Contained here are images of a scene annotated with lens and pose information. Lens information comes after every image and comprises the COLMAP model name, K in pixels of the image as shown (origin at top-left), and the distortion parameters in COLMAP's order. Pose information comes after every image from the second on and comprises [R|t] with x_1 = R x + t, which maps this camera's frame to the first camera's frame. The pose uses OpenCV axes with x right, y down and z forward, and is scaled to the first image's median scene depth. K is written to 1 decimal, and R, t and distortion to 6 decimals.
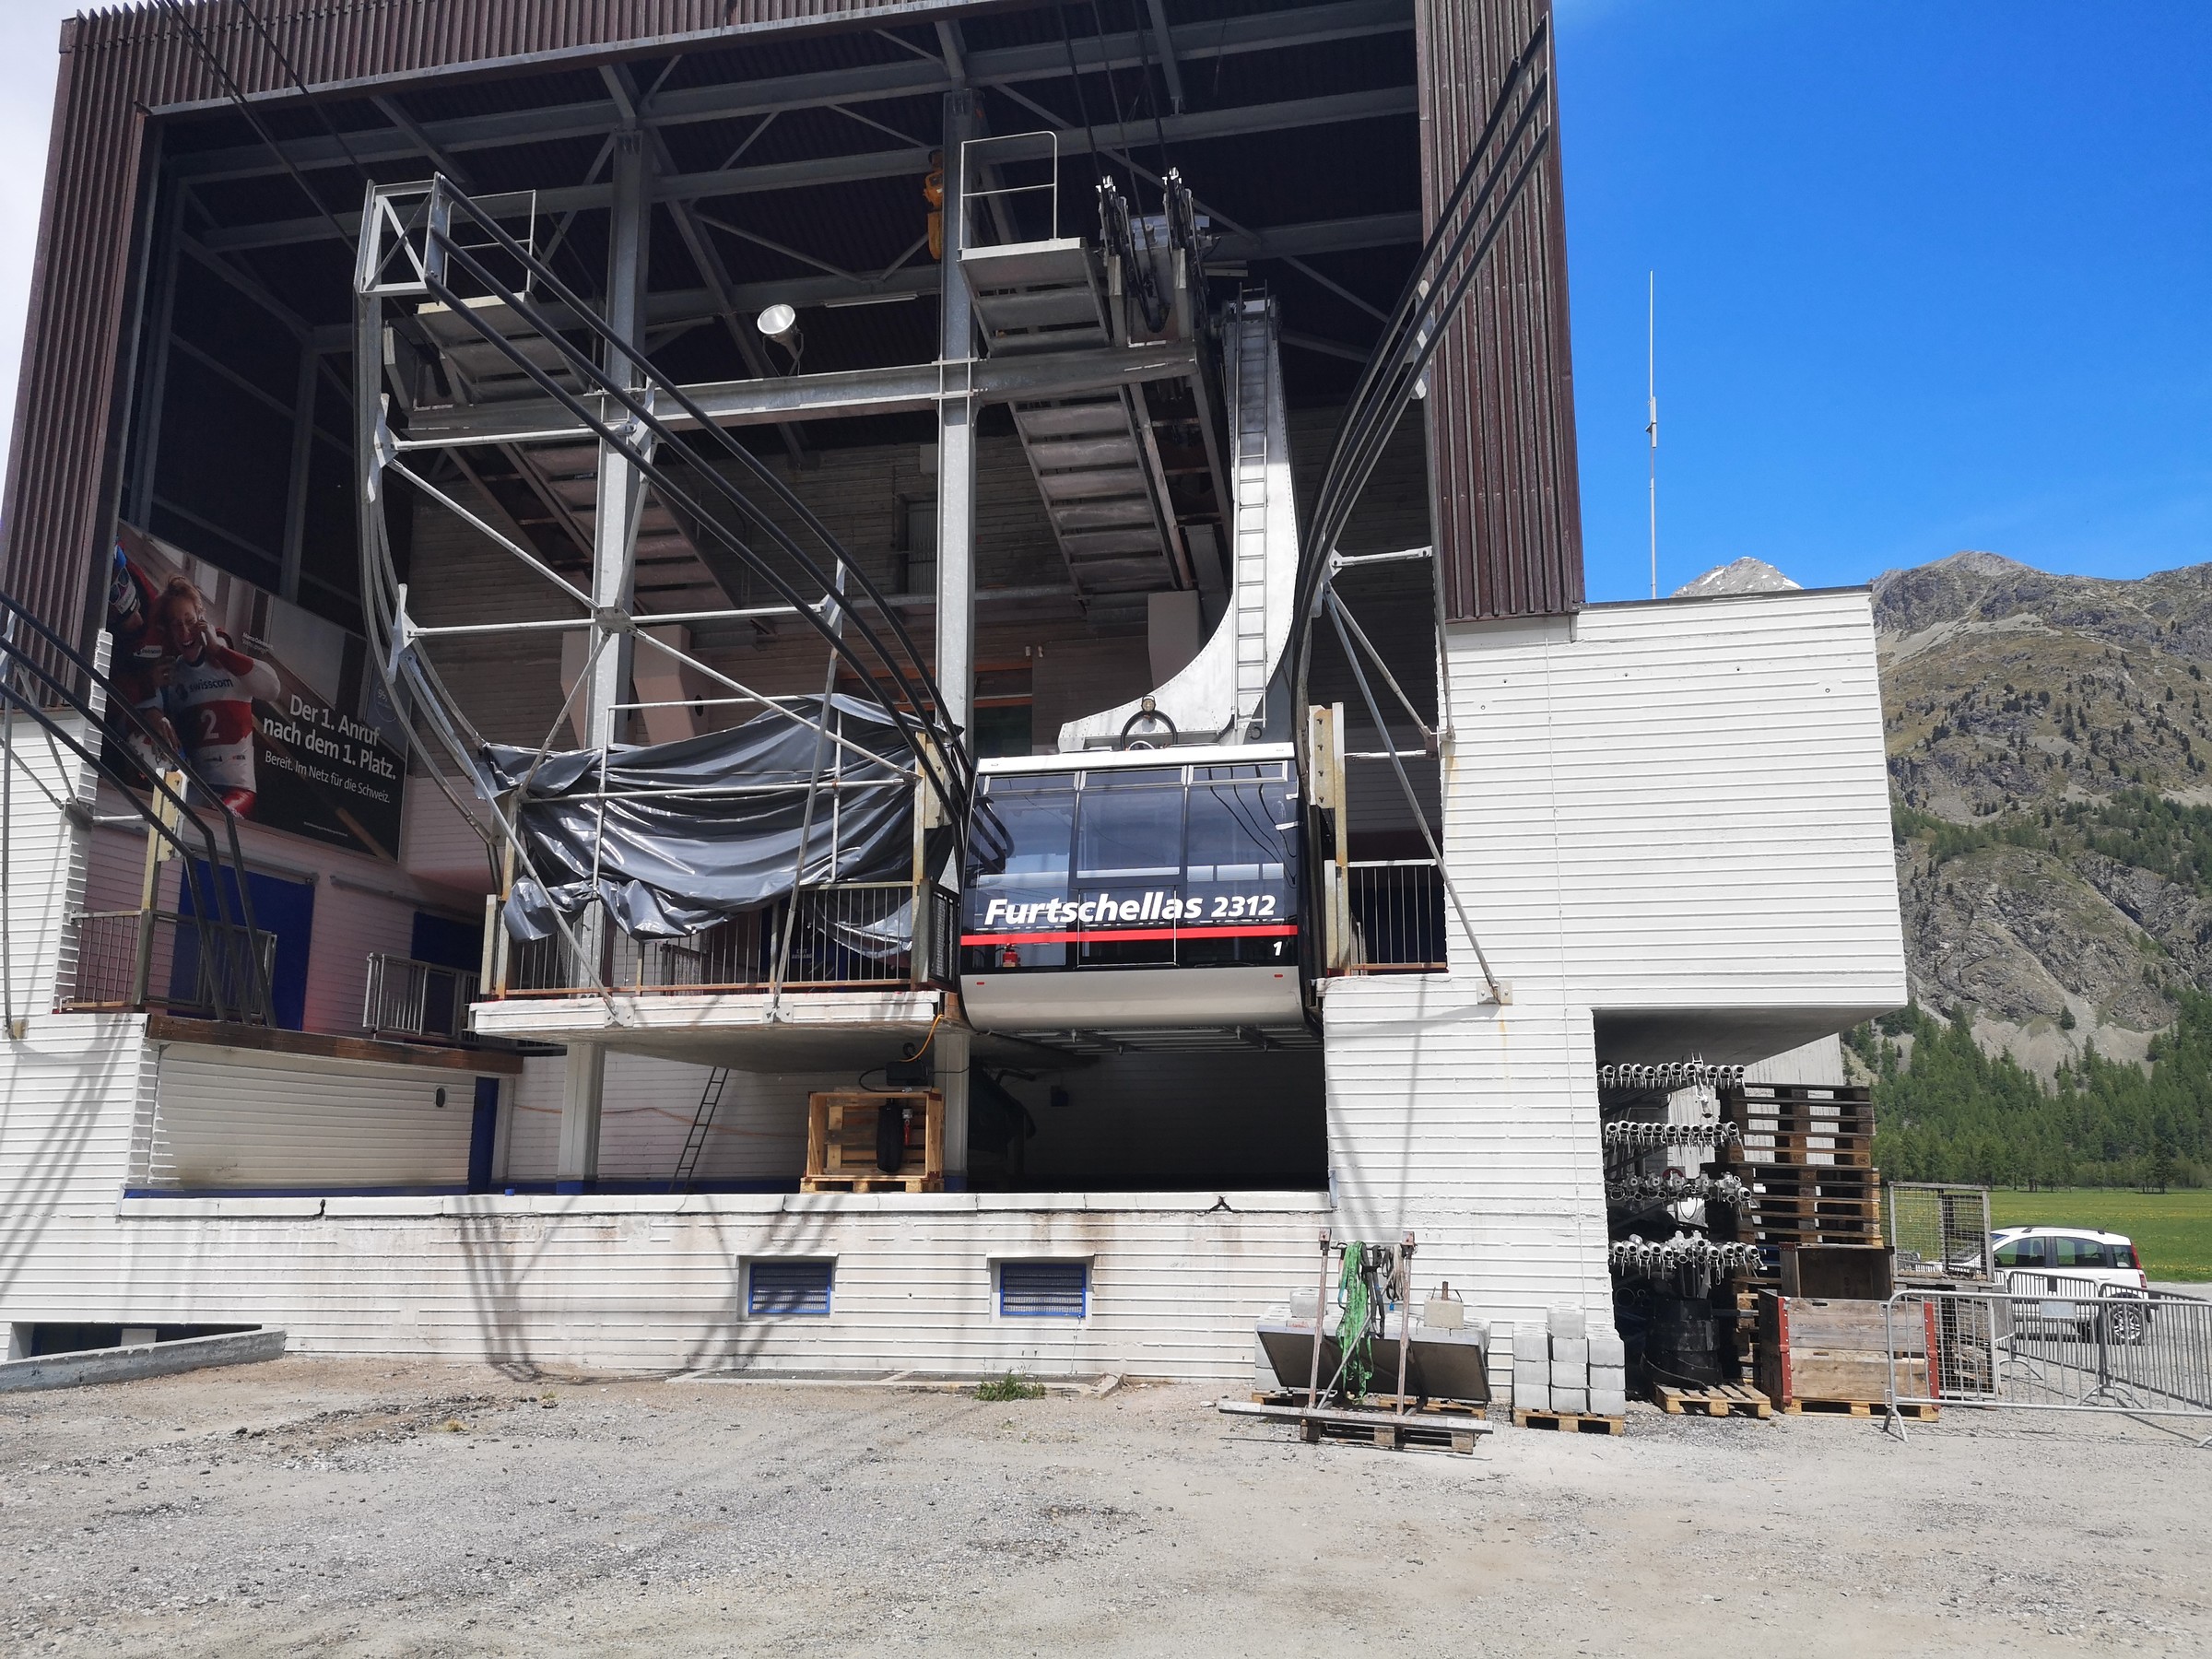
lens RADIAL K [[1696.1, 0, 1106.0], [0, 1696.1, 829.5], [0, 0, 1]] dist [0.042854, 0.000499]
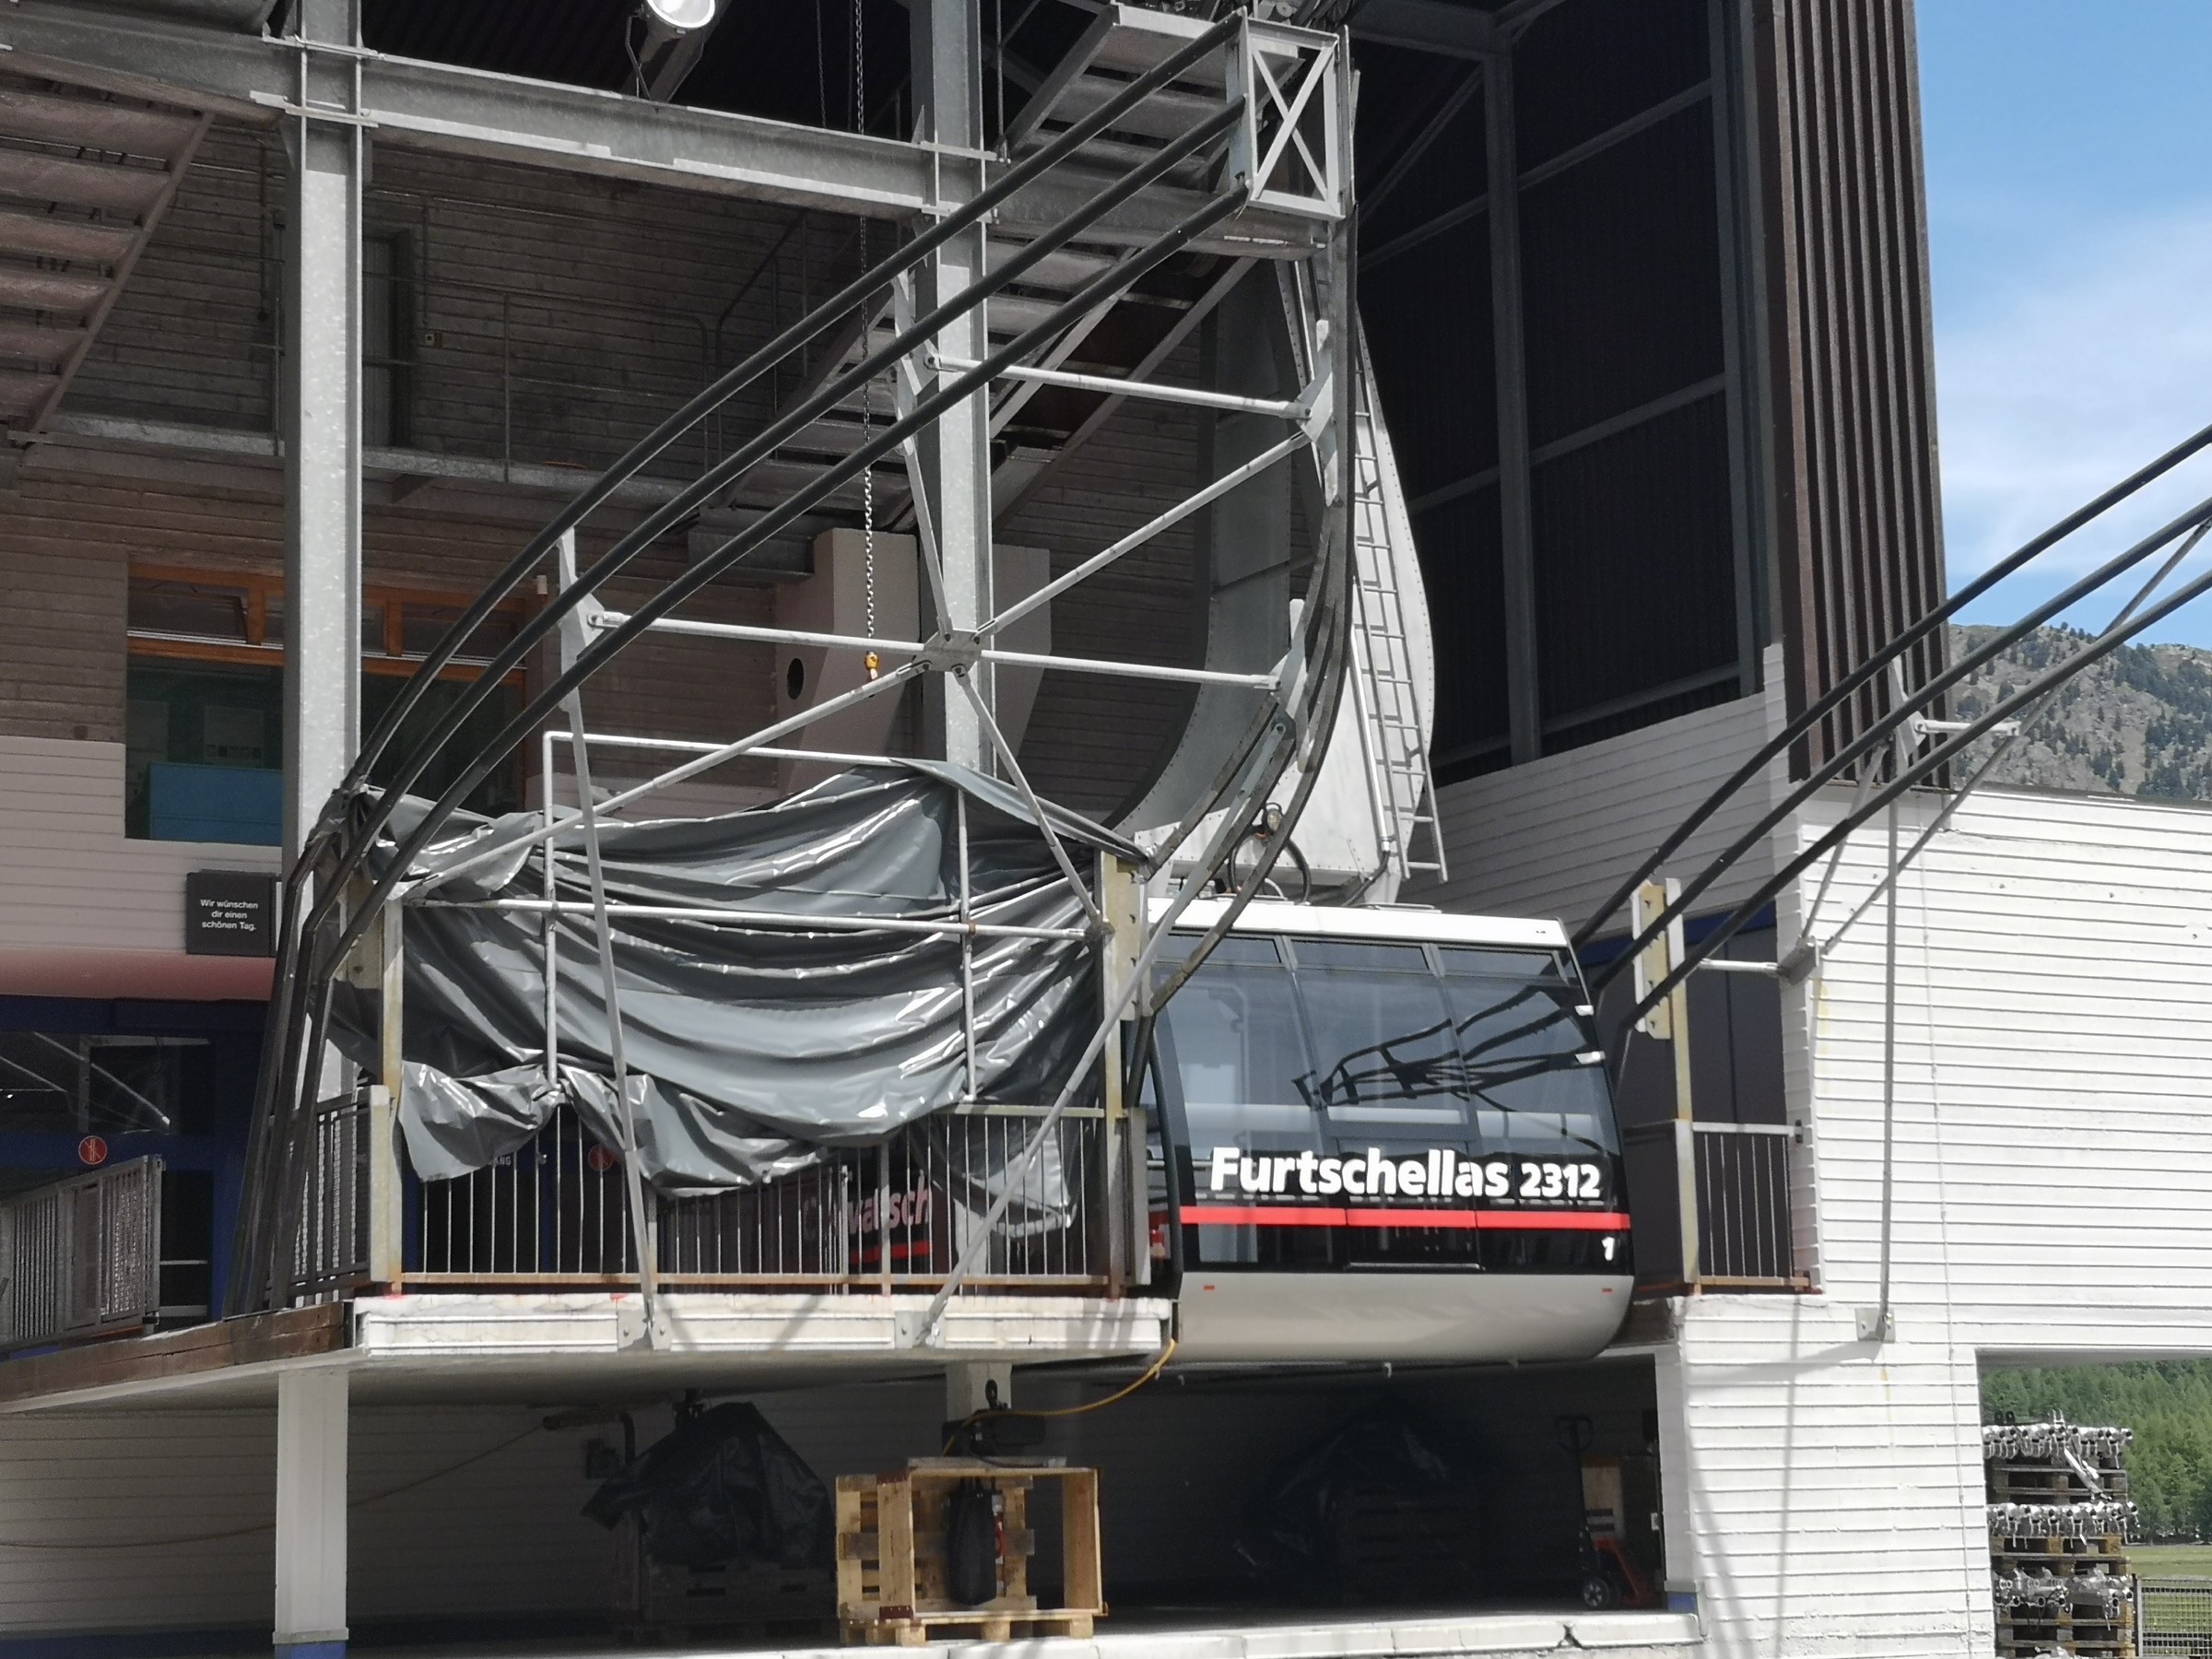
lens RADIAL K [[4116.8, 0, 1106.0], [0, 4116.8, 829.5], [0, 0, 1]] dist [0.197632, -1.500332]
pose [[0.756630, 0.092167, 0.647315, -1.079662], [-0.103130, 0.994445, -0.021047, -0.037170], [-0.645659, -0.050832, 0.761932, -0.088239]]
